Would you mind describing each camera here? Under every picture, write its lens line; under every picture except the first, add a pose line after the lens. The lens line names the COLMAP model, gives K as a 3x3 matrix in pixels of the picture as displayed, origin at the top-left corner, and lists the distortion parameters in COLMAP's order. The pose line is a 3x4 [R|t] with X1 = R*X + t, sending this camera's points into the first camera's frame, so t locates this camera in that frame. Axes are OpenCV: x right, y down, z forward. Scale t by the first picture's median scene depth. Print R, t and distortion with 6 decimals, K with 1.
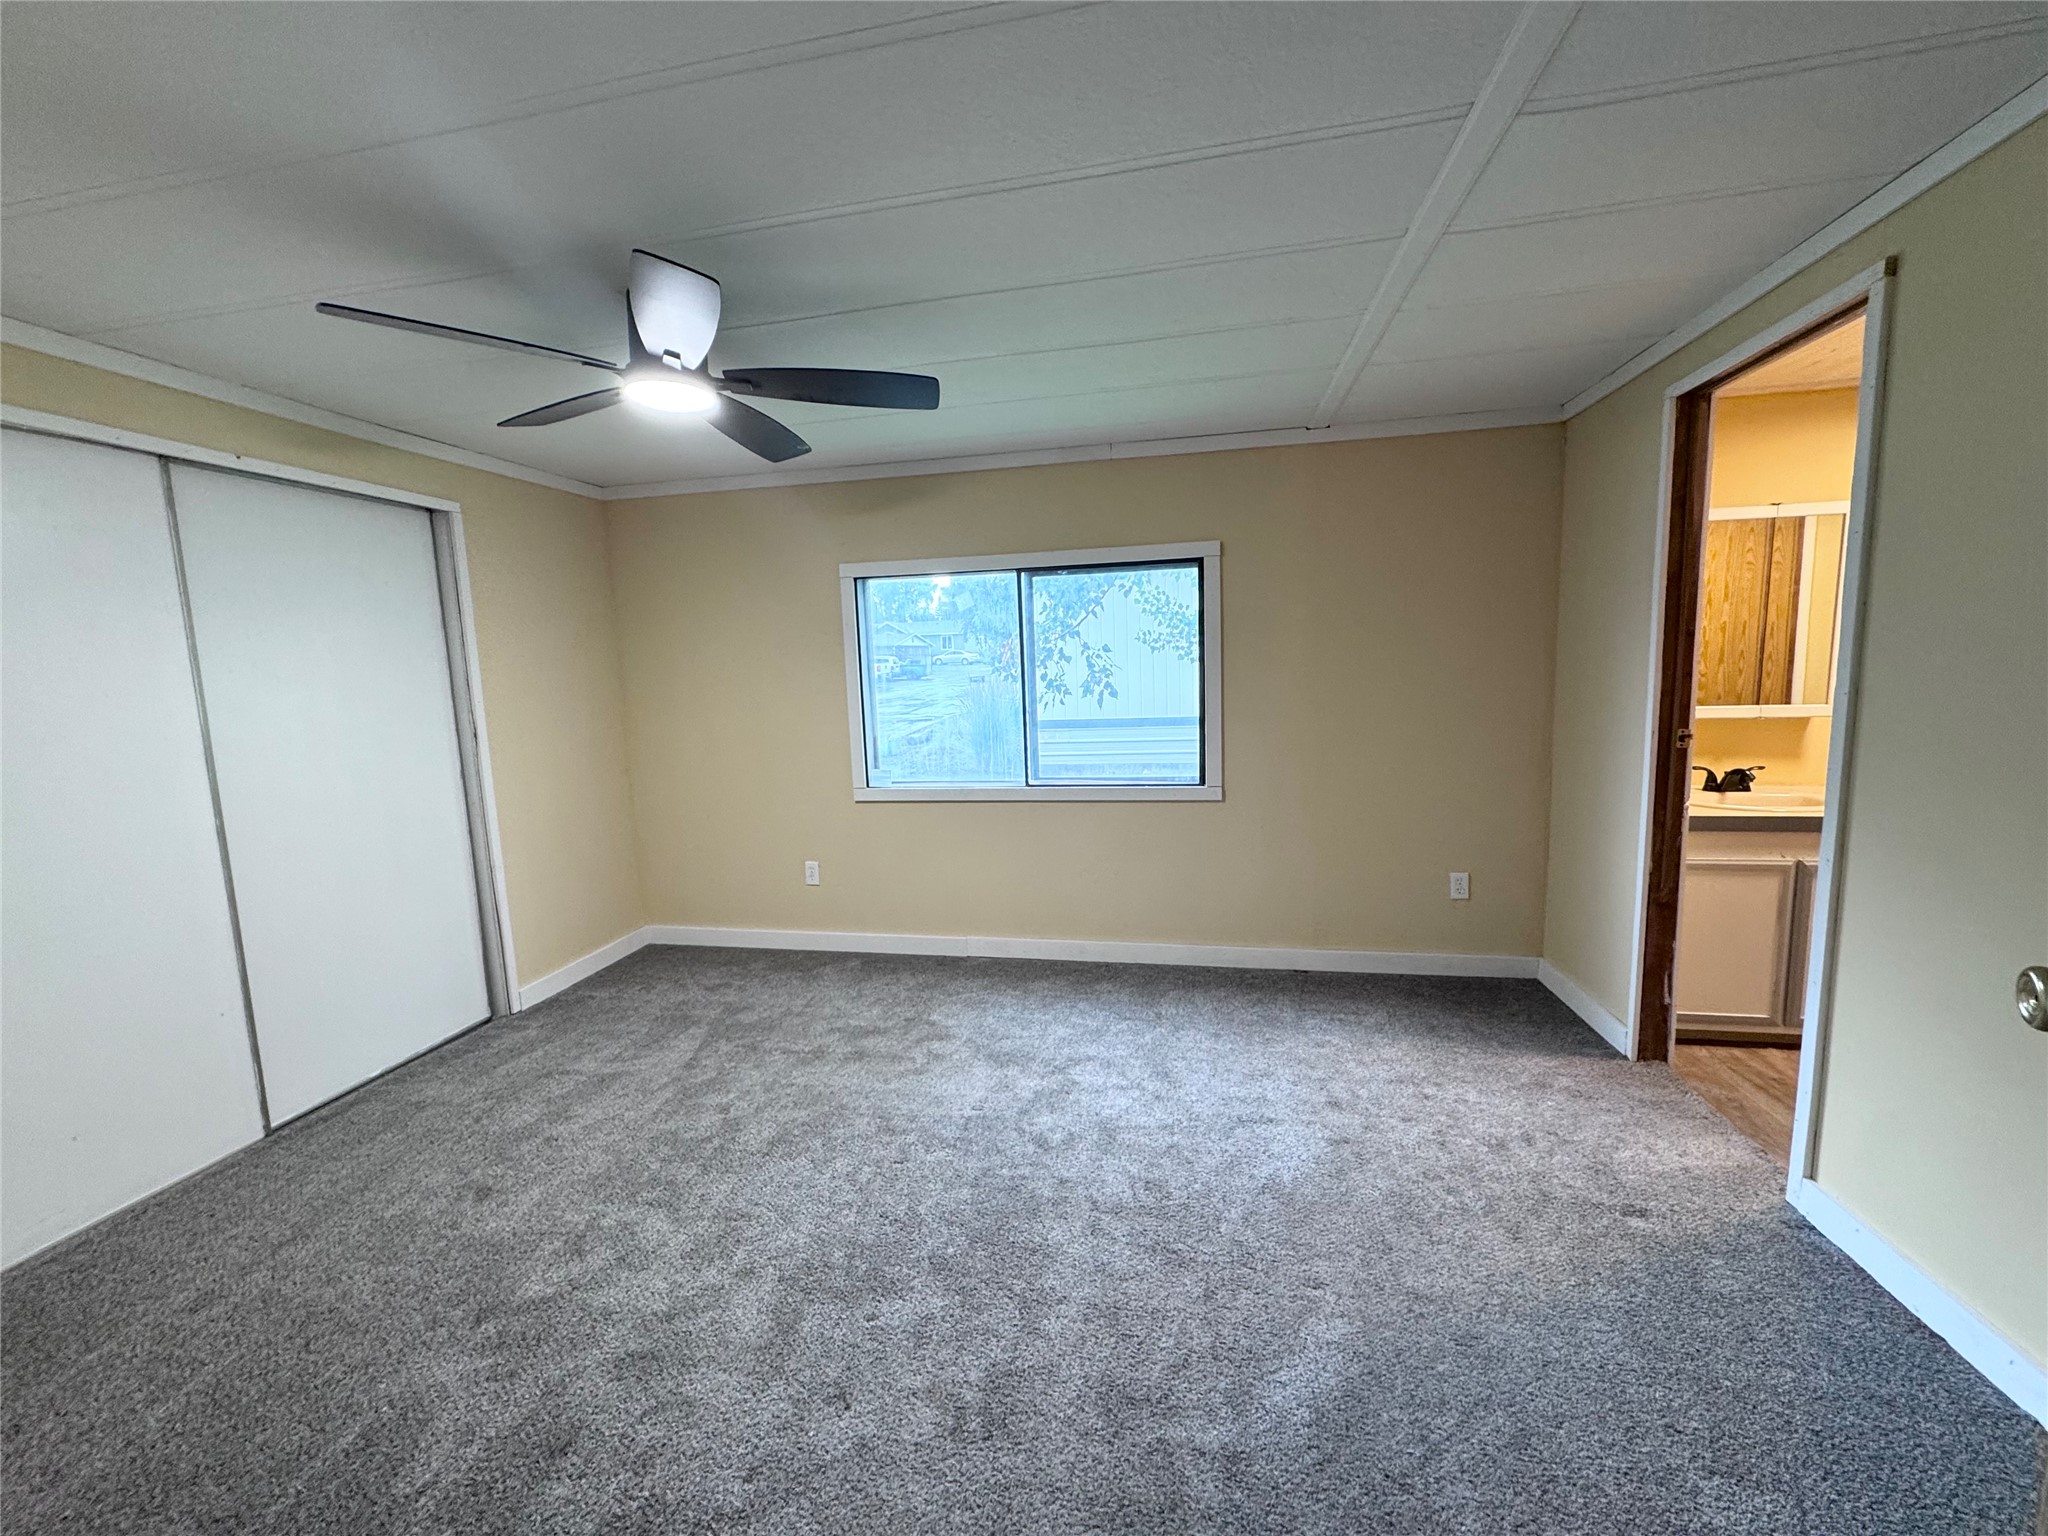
lens RADIAL K [[809.0, 0, 1033.9], [0, 809.0, 766.7], [0, 0, 1]] dist [0.002252, 0.000088]
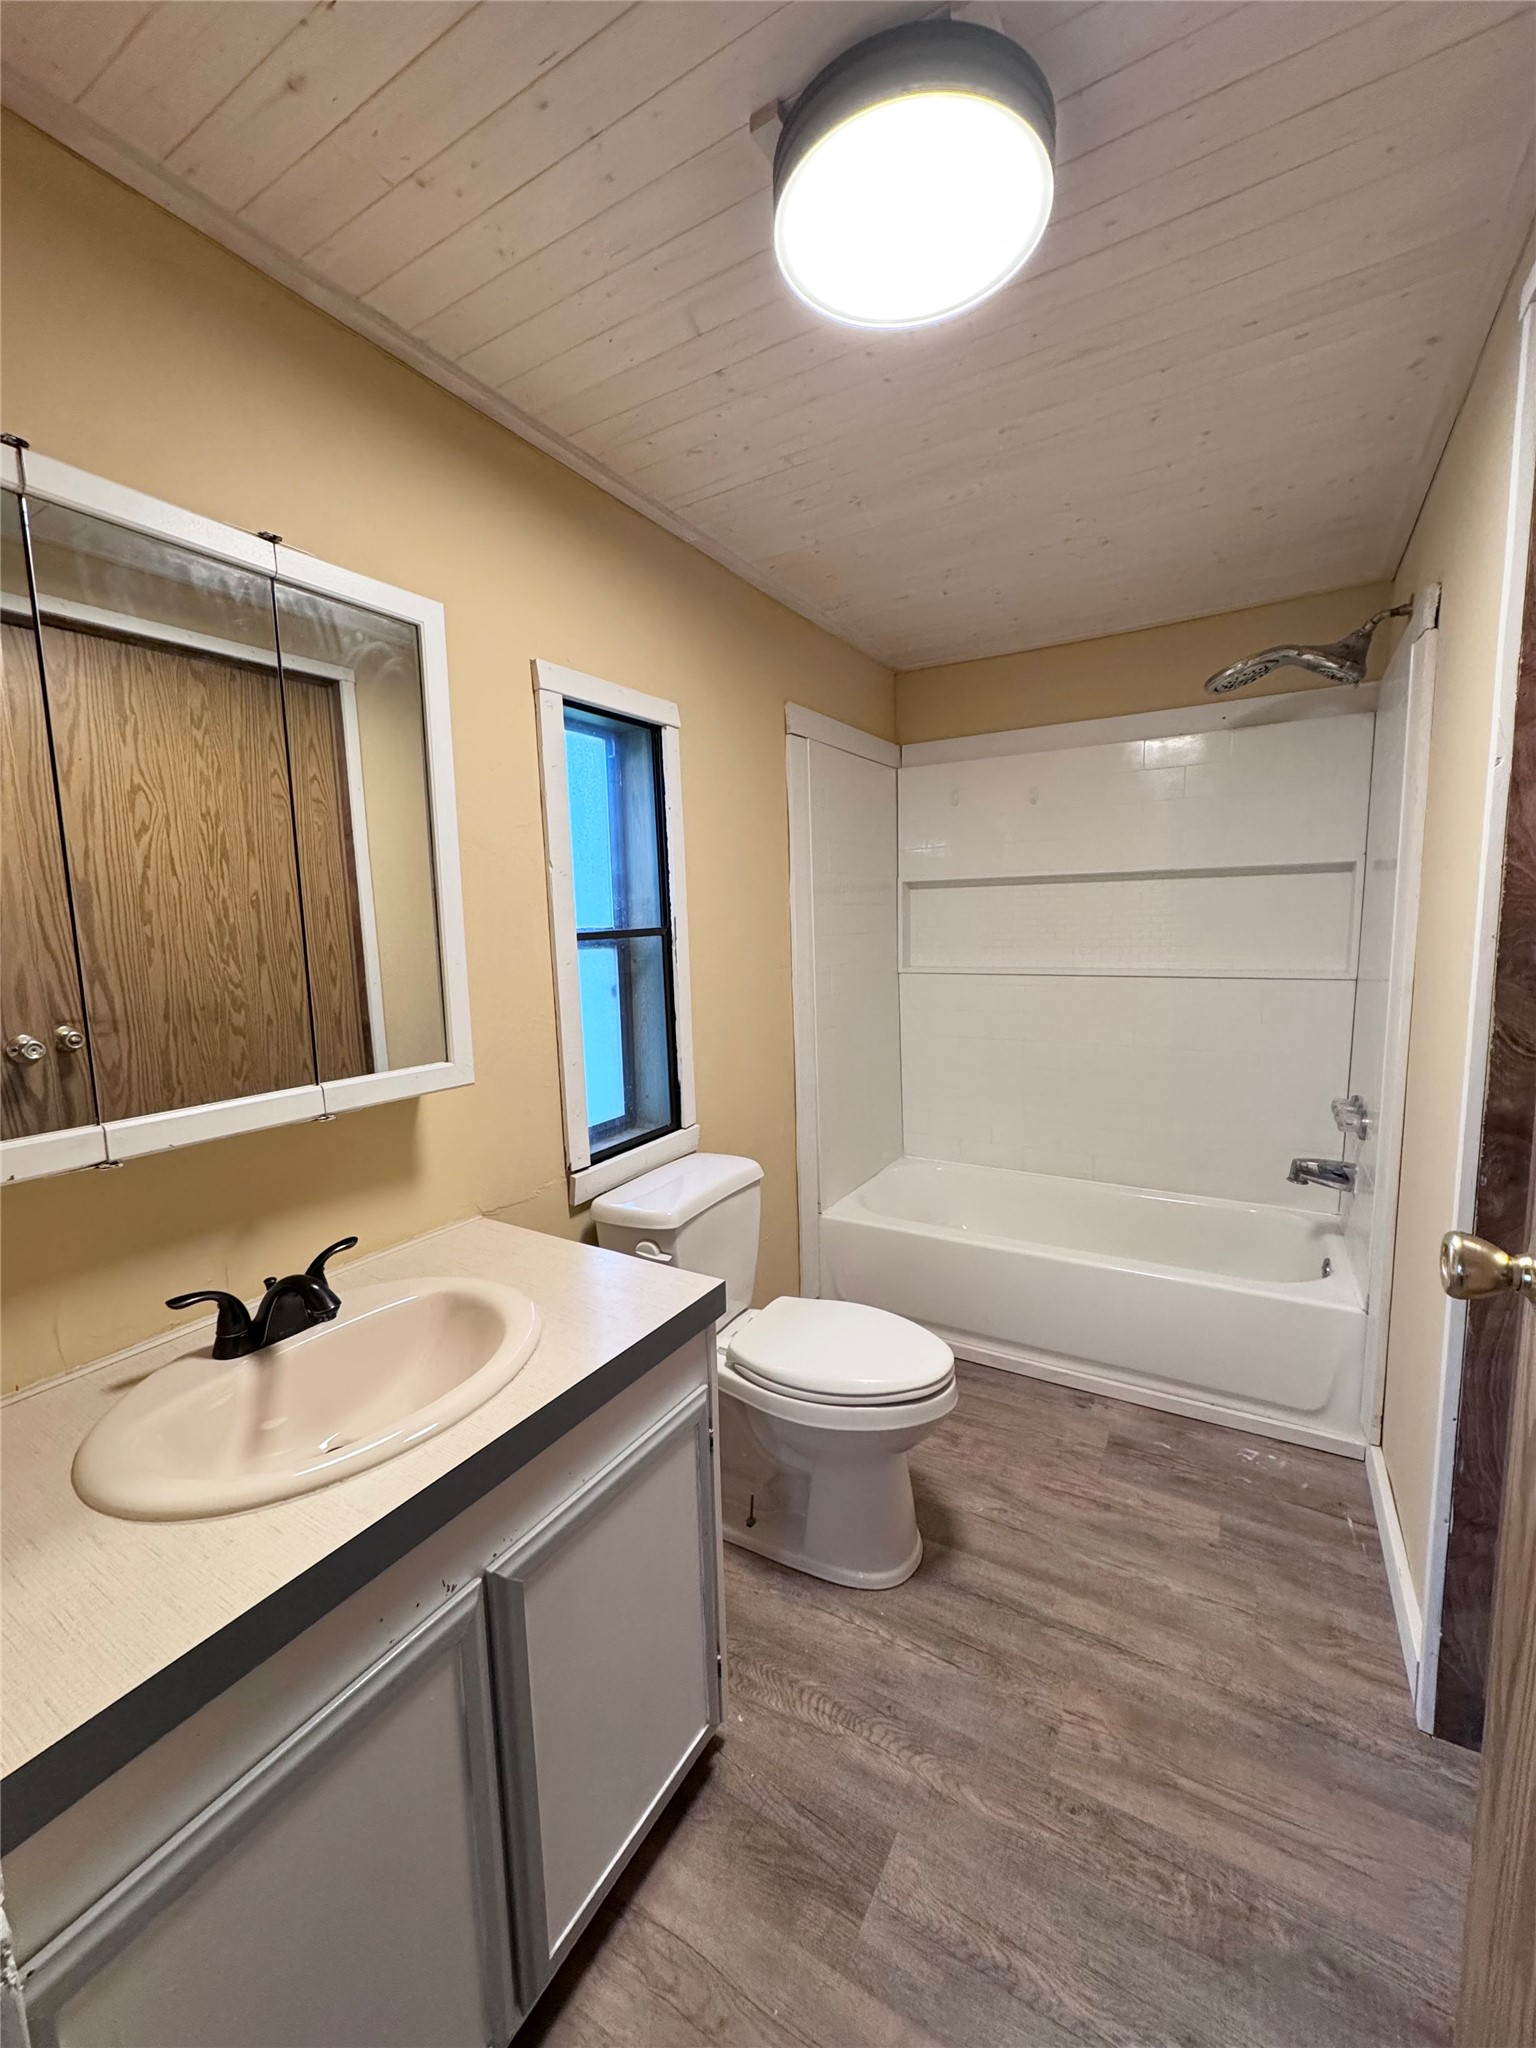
lens RADIAL K [[809.0, 0, 773.2], [0, 809.0, 1024.2], [0, 0, 1]] dist [0.002252, 0.000088]
pose [[0.340319, -0.092769, 0.935723, 0.442524], [0.128674, 0.990355, 0.051387, -0.069626], [-0.931464, 0.102915, 0.348974, 0.479178]]
